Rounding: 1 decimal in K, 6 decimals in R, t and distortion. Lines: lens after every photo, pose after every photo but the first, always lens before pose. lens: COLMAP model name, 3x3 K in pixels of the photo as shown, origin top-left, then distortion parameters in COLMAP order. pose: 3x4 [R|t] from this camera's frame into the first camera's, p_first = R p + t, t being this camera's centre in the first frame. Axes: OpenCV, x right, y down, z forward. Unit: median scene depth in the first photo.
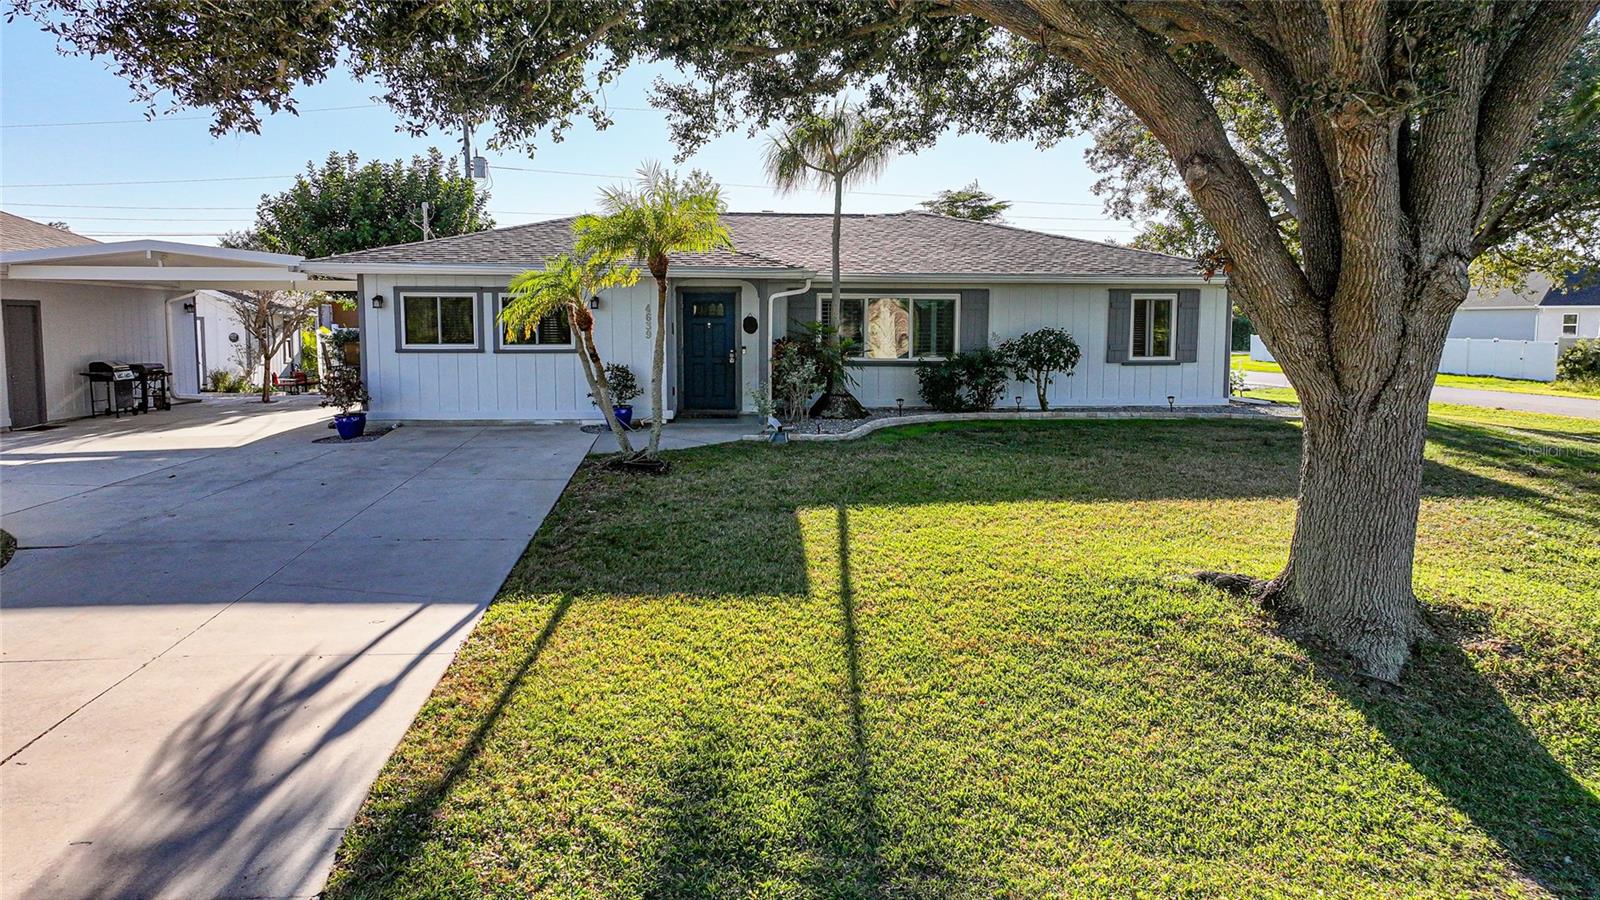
lens RADIAL K [[1130.9, 0, 798.6], [0, 1130.9, 447.6], [0, 0, 1]] dist [-0.006167, 0.026222]
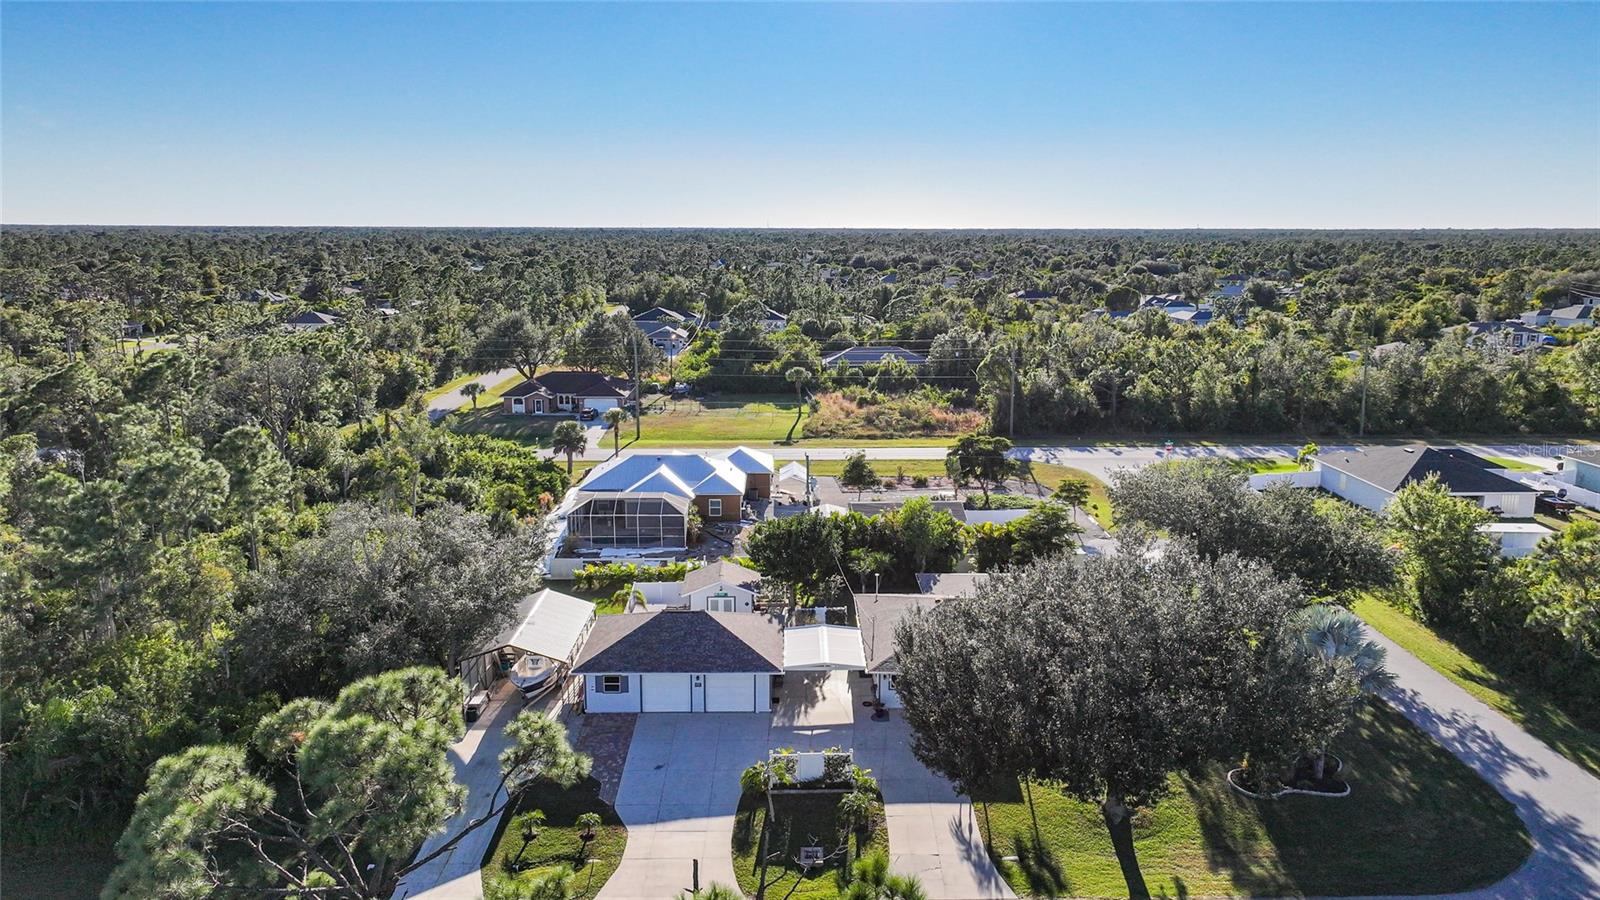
lens RADIAL K [[1130.9, 0, 797.4], [0, 1130.9, 448.0], [0, 0, 1]] dist [-0.006167, 0.026222]
pose [[0.997982, 0.007340, -0.063078, -0.825134], [-0.002825, 0.997446, 0.071374, -2.153696], [0.063441, -0.071052, 0.995453, -4.863536]]
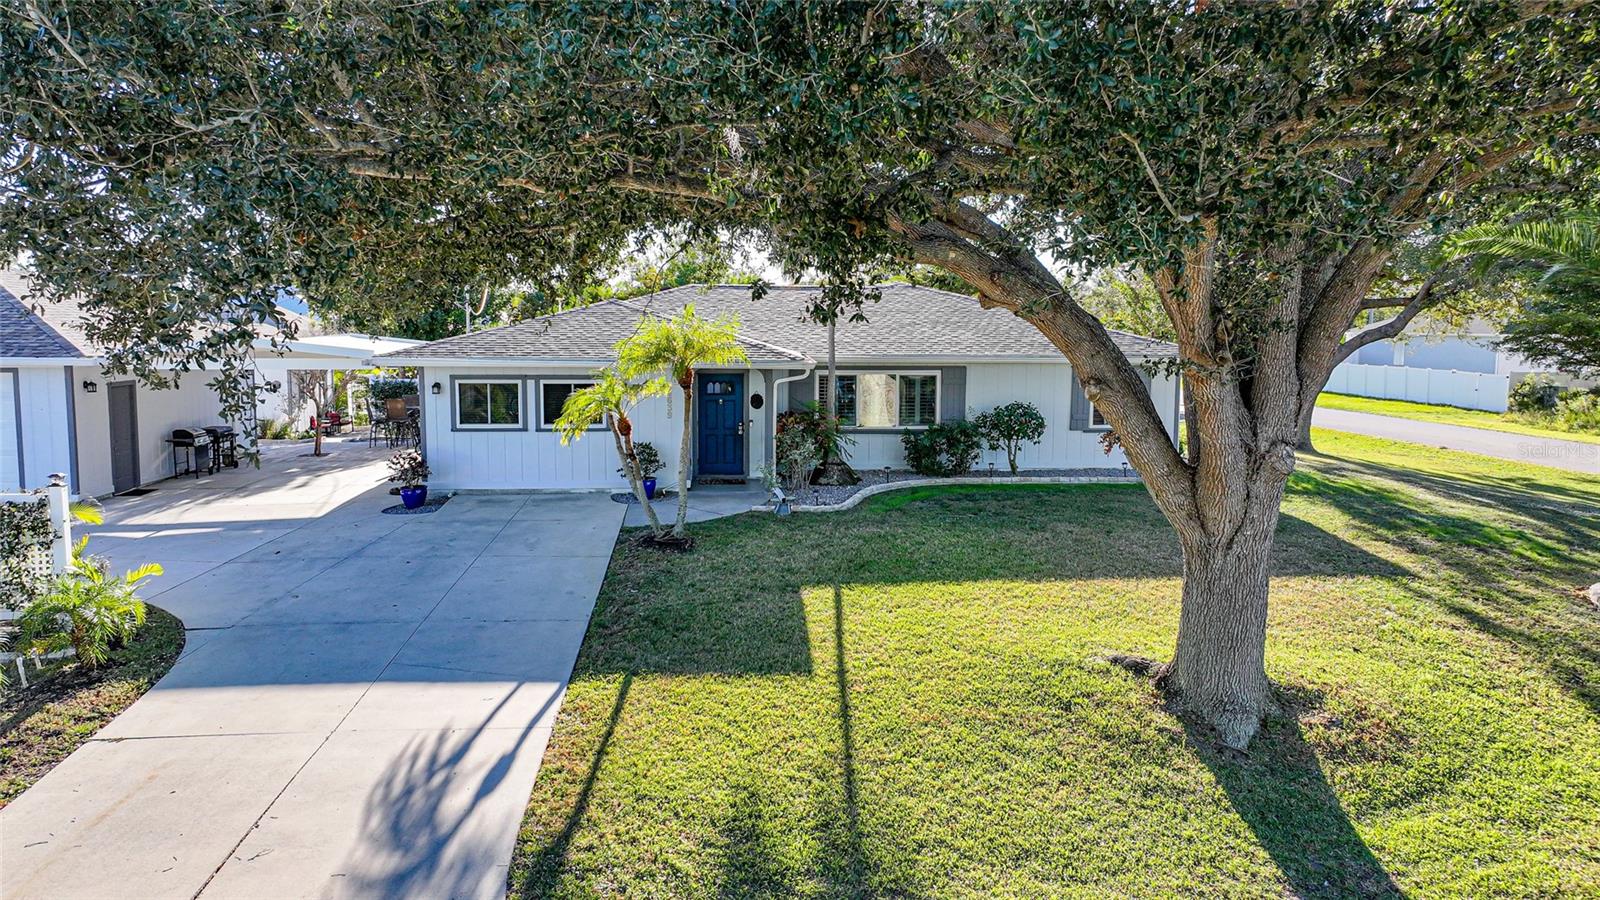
lens RADIAL K [[1130.9, 0, 801.6], [0, 1130.9, 446.4], [0, 0, 1]] dist [-0.006167, 0.026222]
pose [[0.999958, 0.002771, 0.008761, -0.016027], [-0.002767, 0.999996, -0.000467, -0.135221], [-0.008763, 0.000442, 0.999962, -0.310676]]
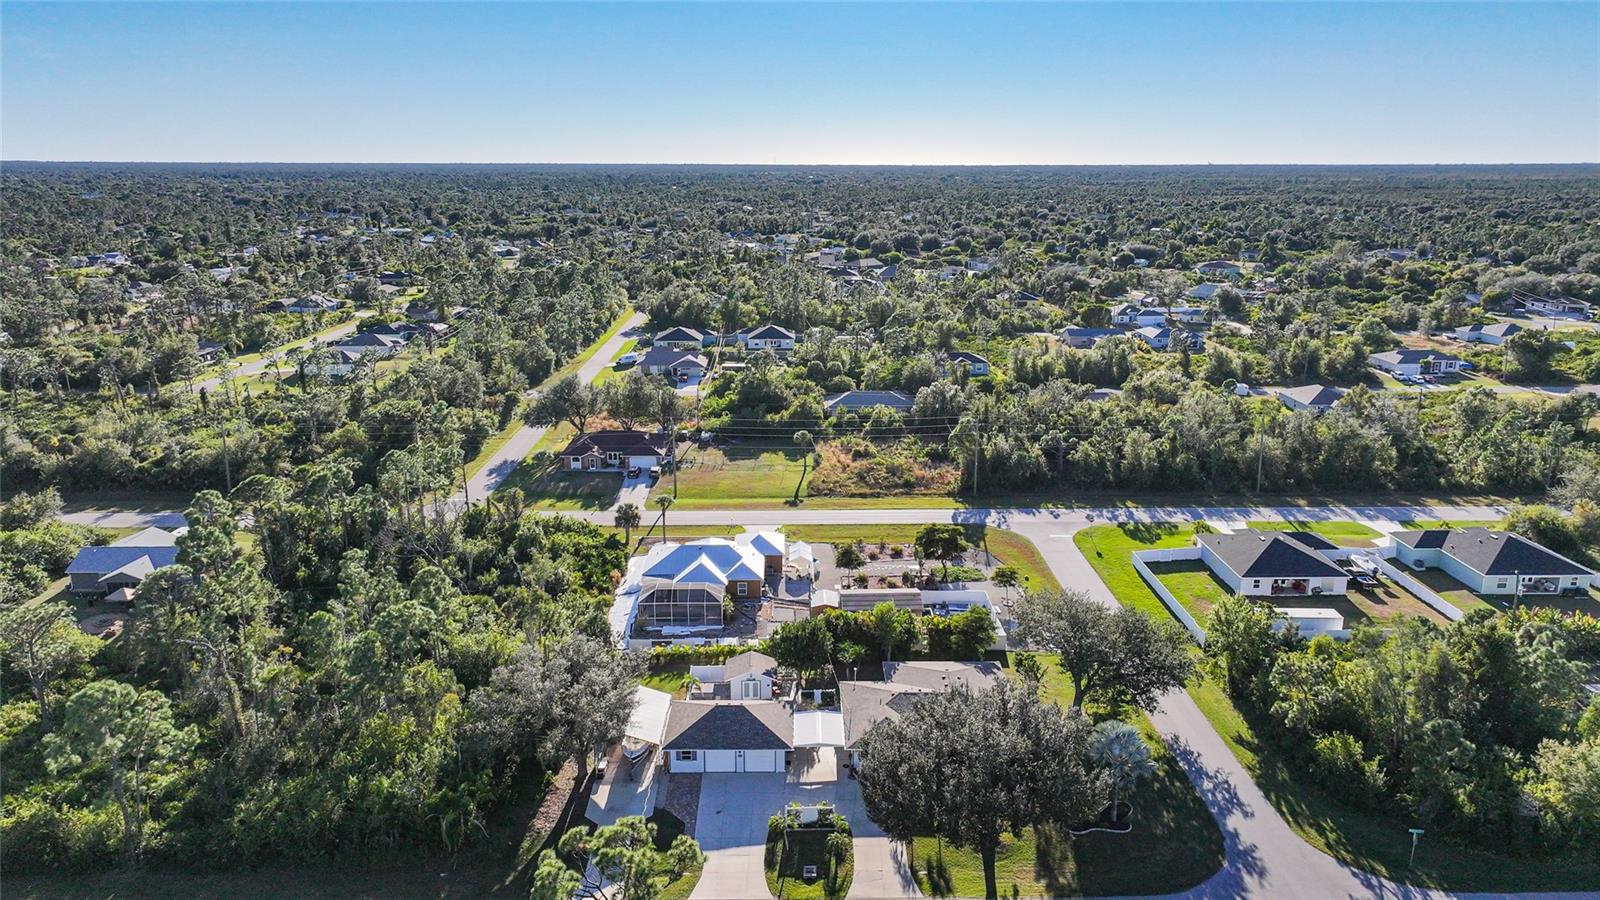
lens RADIAL K [[1130.9, 0, 795.6], [0, 1130.9, 449.9], [0, 0, 1]] dist [-0.006167, 0.026222]
pose [[0.997473, 0.010656, -0.070243, -0.567477], [-0.001449, 0.991533, 0.129845, -4.622428], [0.071032, -0.129415, 0.989043, -8.651718]]
